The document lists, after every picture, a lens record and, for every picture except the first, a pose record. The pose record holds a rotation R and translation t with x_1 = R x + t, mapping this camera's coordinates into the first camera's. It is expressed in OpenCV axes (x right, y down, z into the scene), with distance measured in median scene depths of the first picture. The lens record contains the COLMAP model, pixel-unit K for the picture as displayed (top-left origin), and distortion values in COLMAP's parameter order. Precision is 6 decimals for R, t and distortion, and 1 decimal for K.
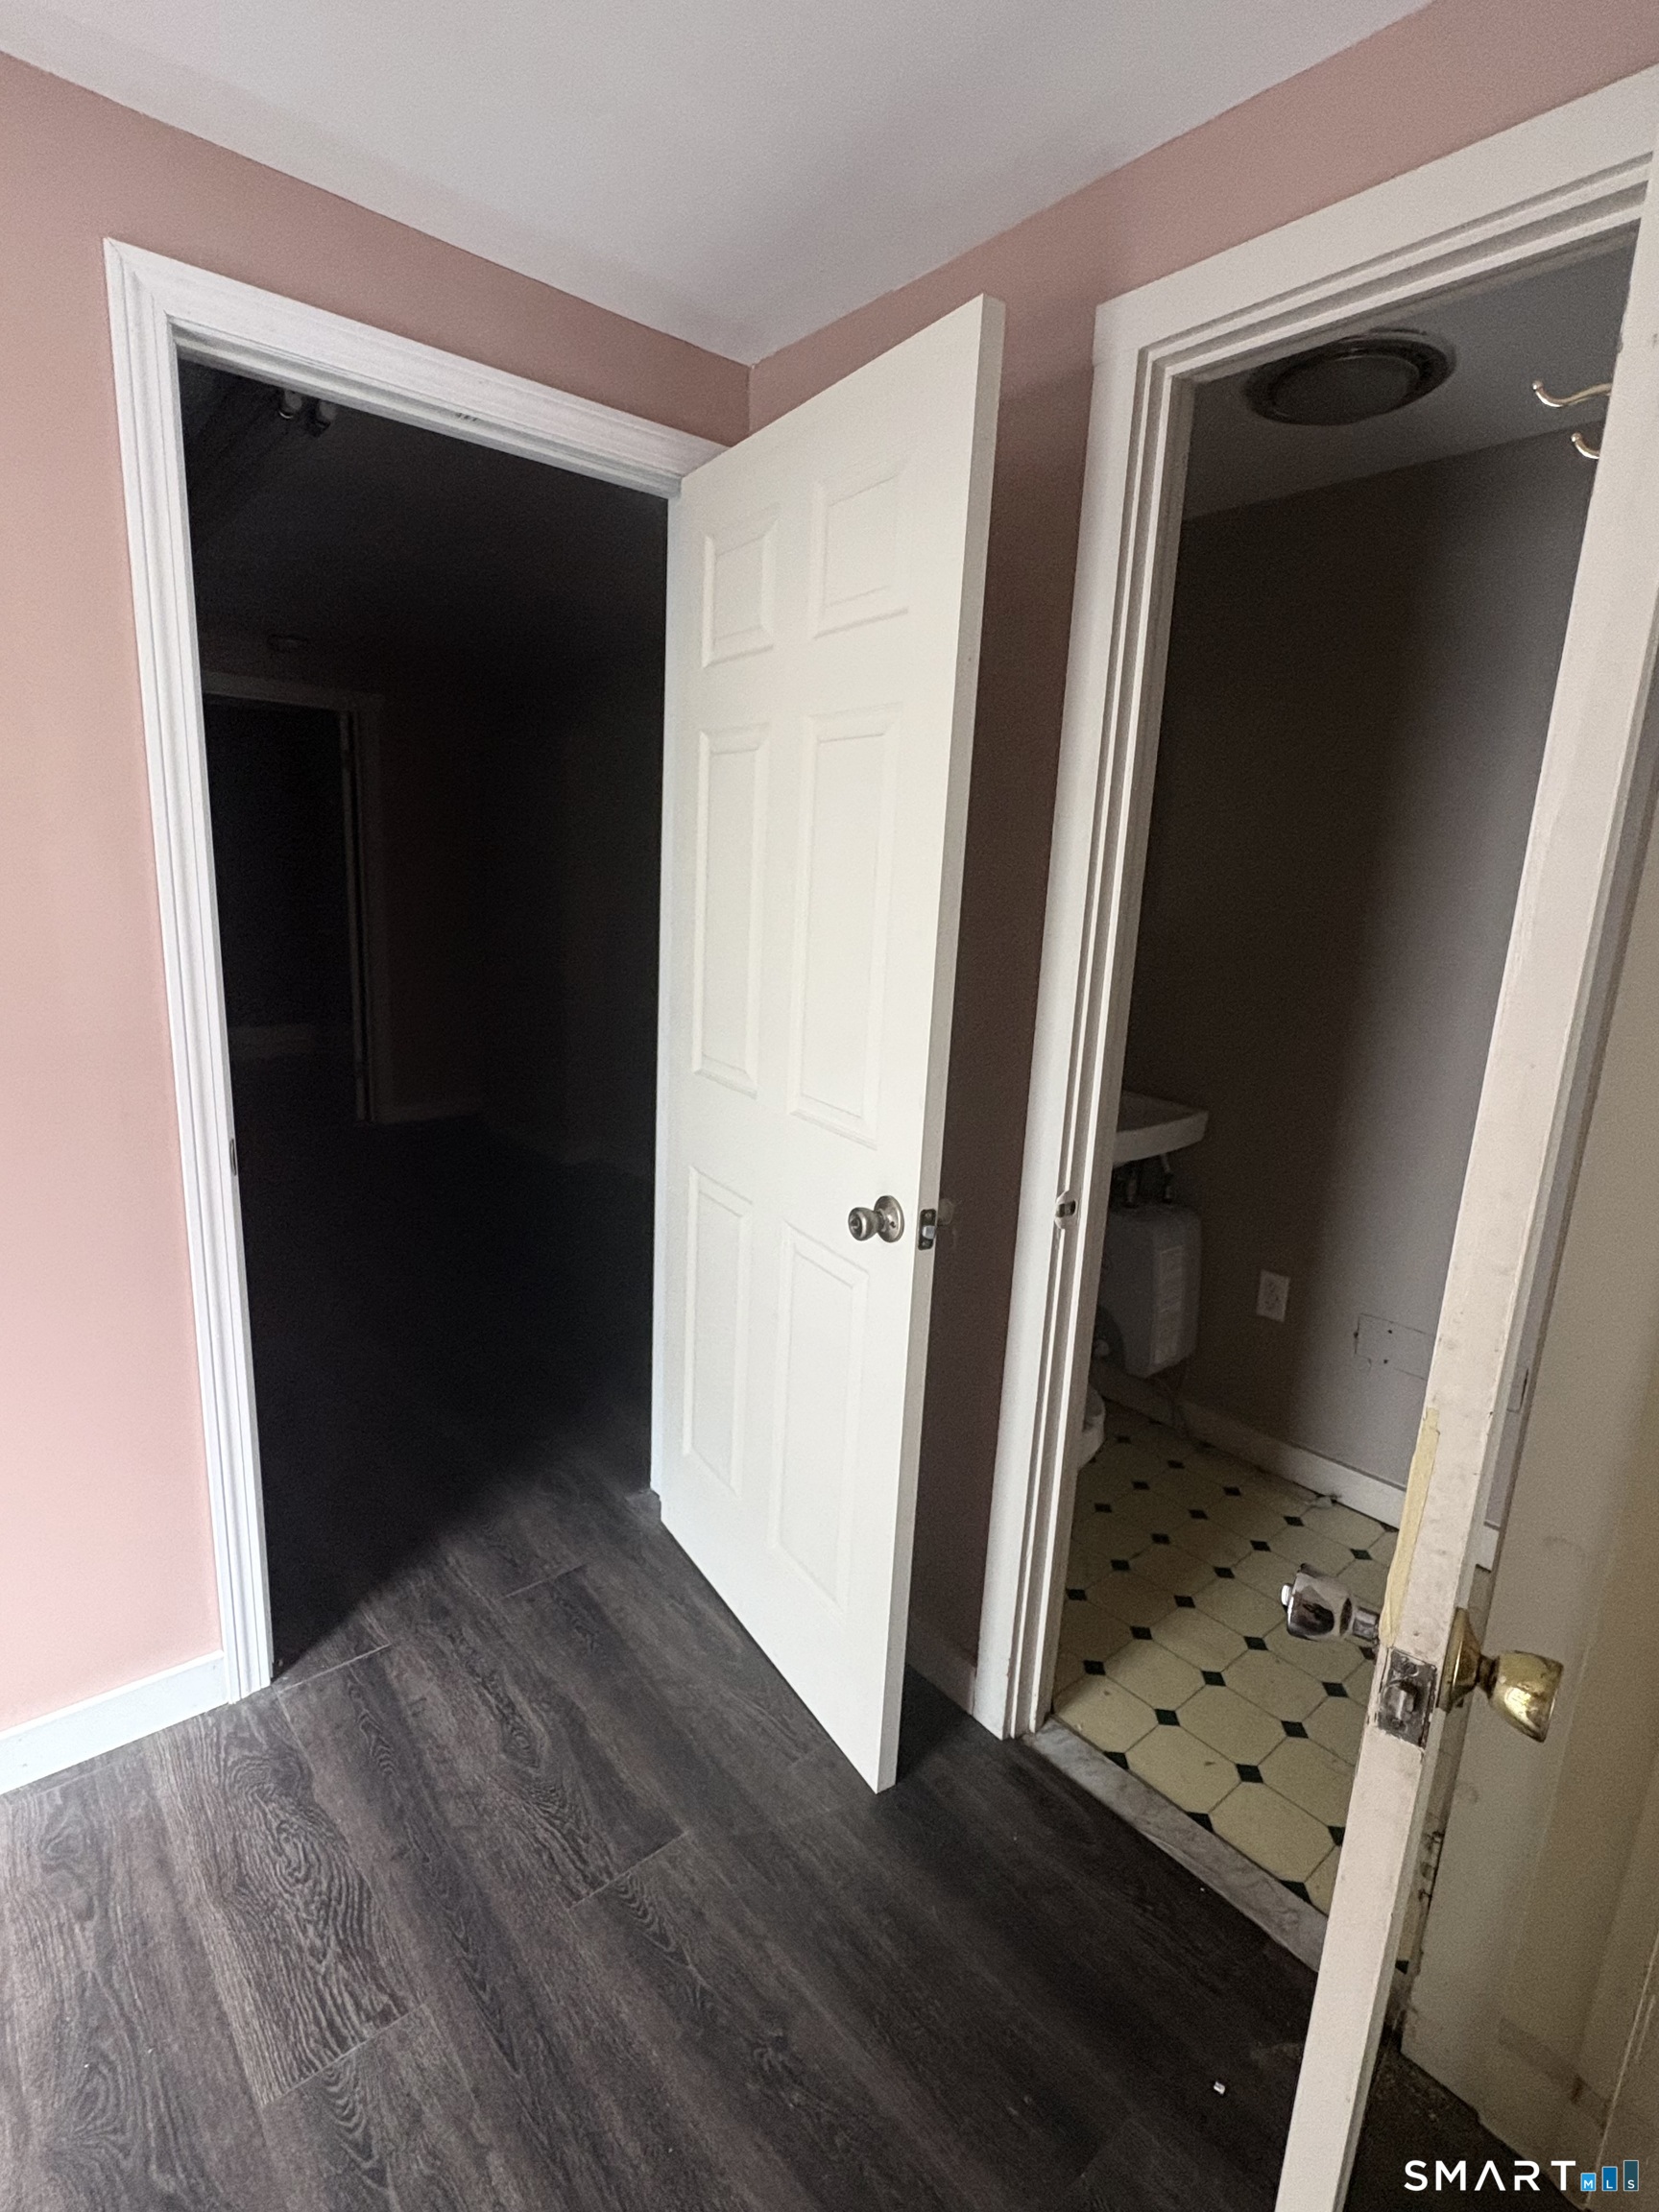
lens RADIAL K [[1091.3, 0, 829.5], [0, 1091.3, 1106.0], [0, 0, 1]] dist [-0.000840, -0.001183]
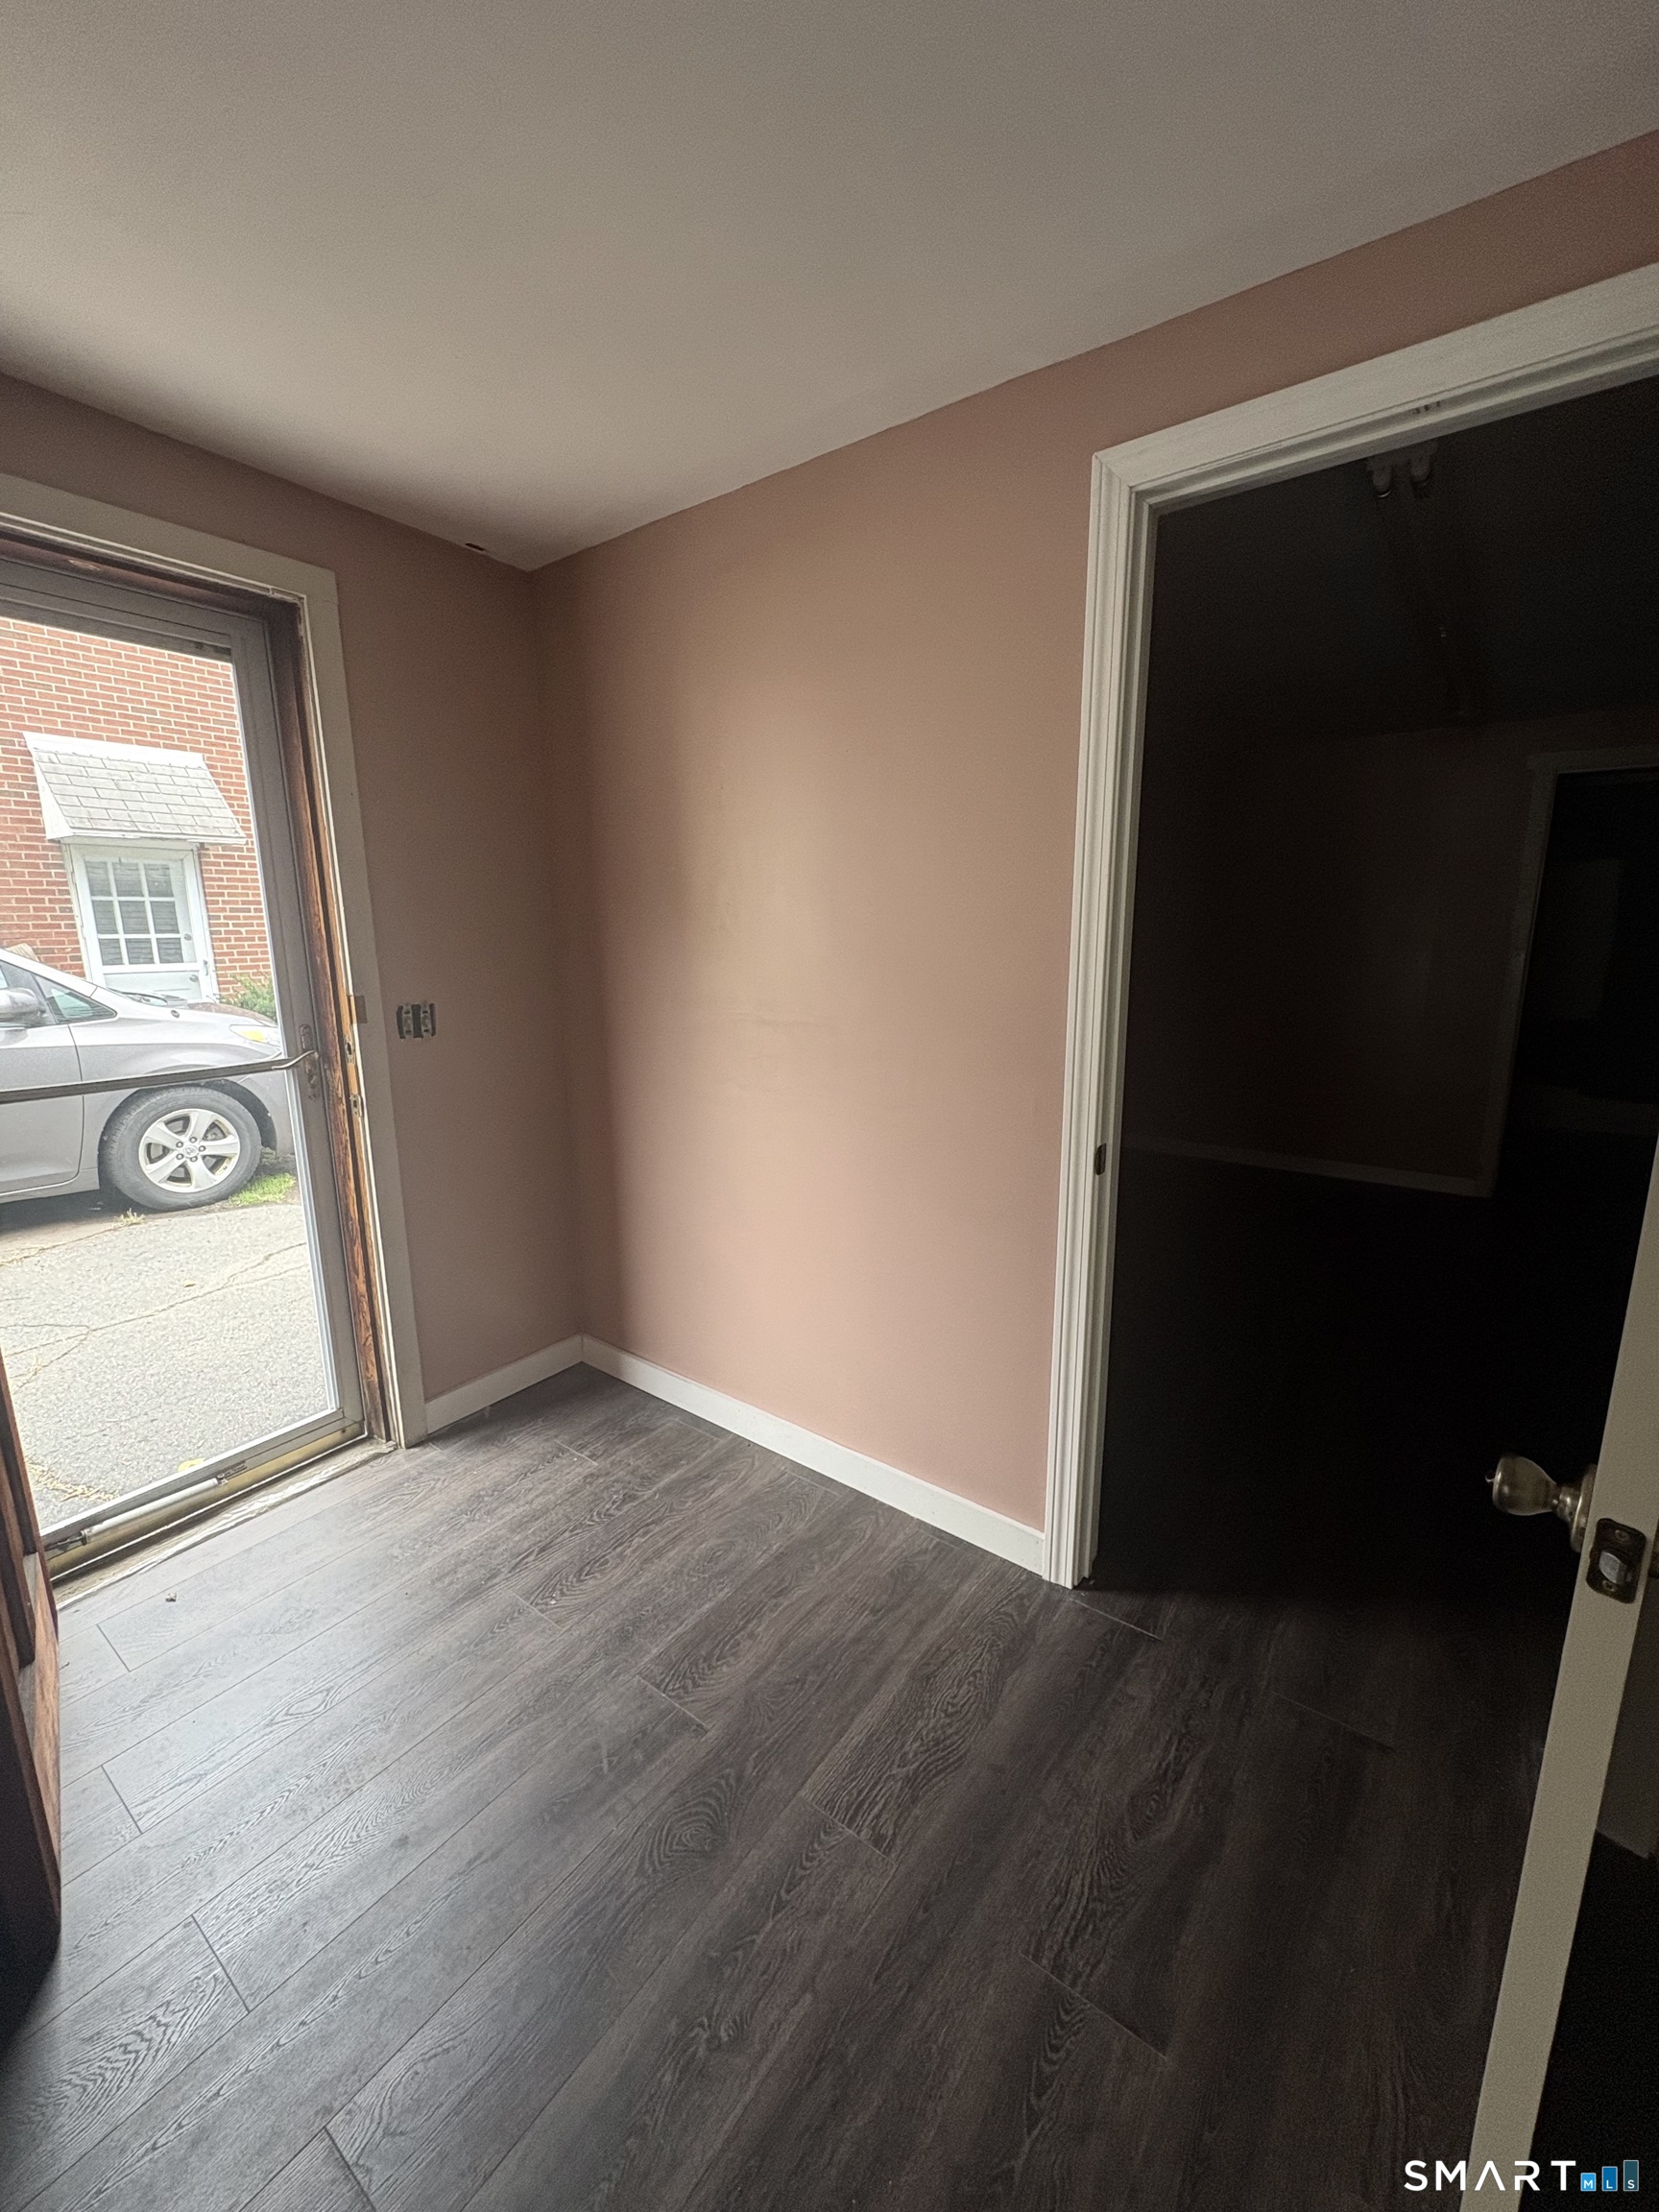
lens RADIAL K [[880.5, 0, 829.5], [0, 880.5, 1106.0], [0, 0, 1]] dist [-0.001304, -0.000189]
pose [[0.215087, 0.155993, -0.964056, 0.362821], [-0.194449, 0.974236, 0.114258, -0.074784], [0.957041, 0.162884, 0.239878, 0.491886]]
